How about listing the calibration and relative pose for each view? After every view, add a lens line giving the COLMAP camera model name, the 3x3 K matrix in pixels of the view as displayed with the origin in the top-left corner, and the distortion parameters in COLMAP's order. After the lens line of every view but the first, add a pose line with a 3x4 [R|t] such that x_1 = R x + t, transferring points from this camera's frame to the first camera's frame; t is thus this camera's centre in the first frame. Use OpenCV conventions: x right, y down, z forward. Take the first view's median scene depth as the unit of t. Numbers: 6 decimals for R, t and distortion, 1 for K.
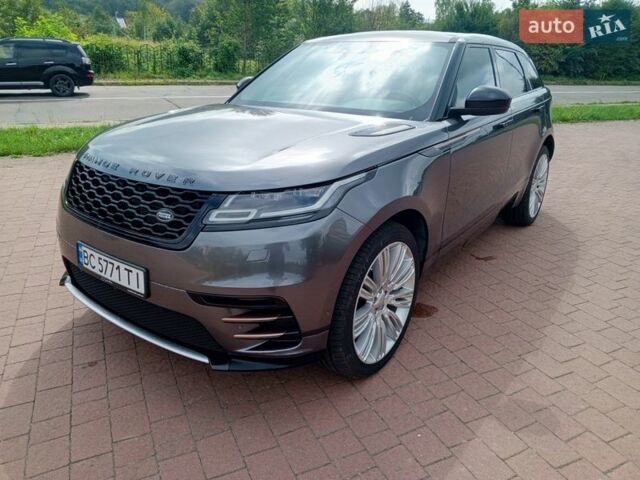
lens RADIAL K [[477.1, 0, 320.0], [0, 477.1, 240.0], [0, 0, 1]] dist [-0.008298, 0.006150]
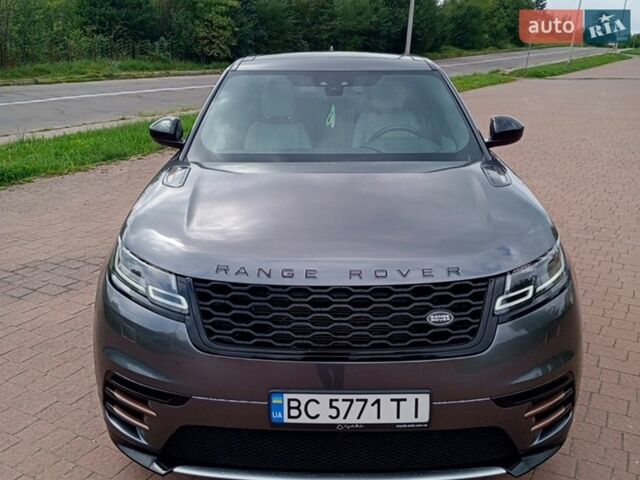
lens RADIAL K [[634.3, 0, 320.0], [0, 634.3, 240.0], [0, 0, 1]] dist [0.105734, -0.184987]
pose [[0.795631, -0.186968, 0.576207, -1.067453], [0.217255, 0.975972, 0.016696, -0.239675], [-0.565484, 0.111900, 0.817133, 0.188190]]
